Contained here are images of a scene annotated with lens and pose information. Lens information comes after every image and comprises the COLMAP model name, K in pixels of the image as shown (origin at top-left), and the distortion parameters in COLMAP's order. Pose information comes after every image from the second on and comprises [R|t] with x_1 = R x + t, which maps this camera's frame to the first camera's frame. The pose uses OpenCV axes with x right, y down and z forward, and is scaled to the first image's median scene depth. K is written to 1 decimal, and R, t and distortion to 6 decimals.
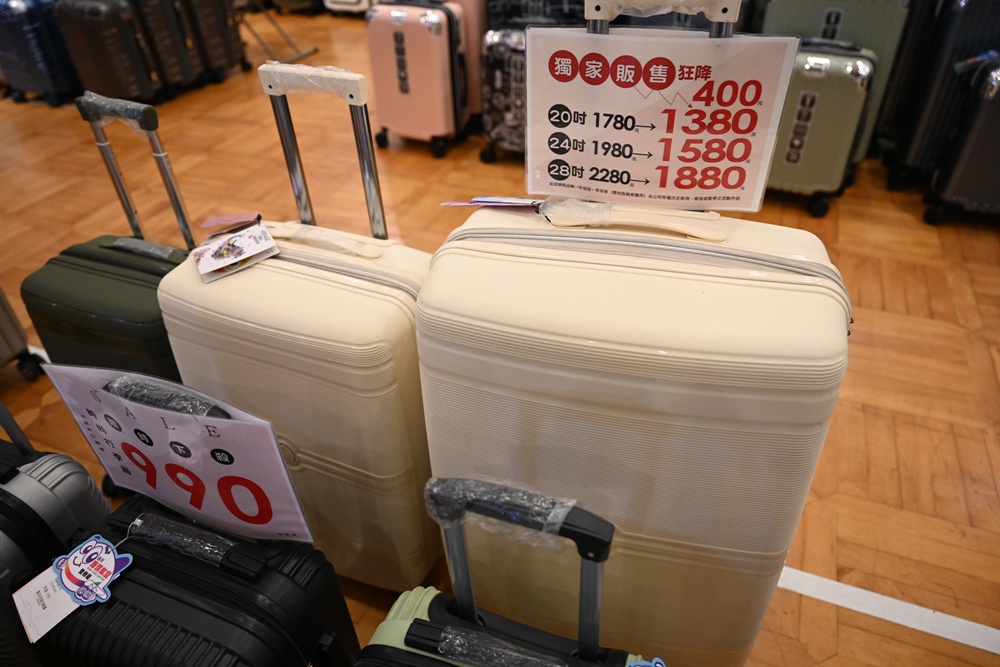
lens RADIAL K [[660.8, 0, 501.6], [0, 660.8, 333.9], [0, 0, 1]] dist [-0.001514, -0.001900]
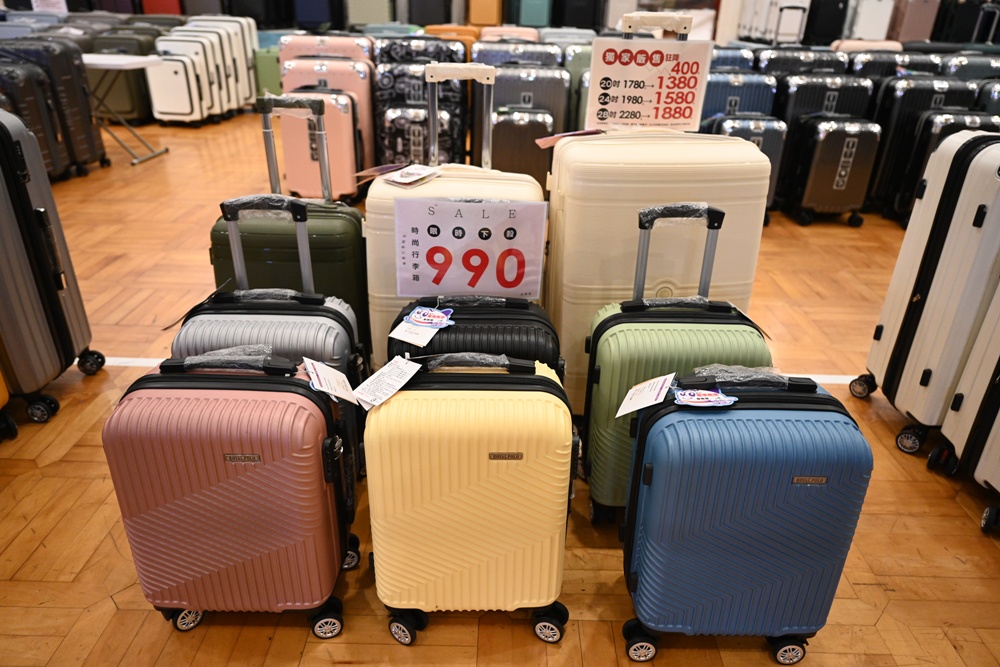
lens RADIAL K [[660.8, 0, 500.8], [0, 660.8, 331.8], [0, 0, 1]] dist [-0.001514, -0.001900]
pose [[0.931389, -0.113547, 0.345863, -0.949885], [0.175855, 0.972235, -0.154381, 0.623866], [-0.318731, 0.204611, 0.925497, -0.552064]]
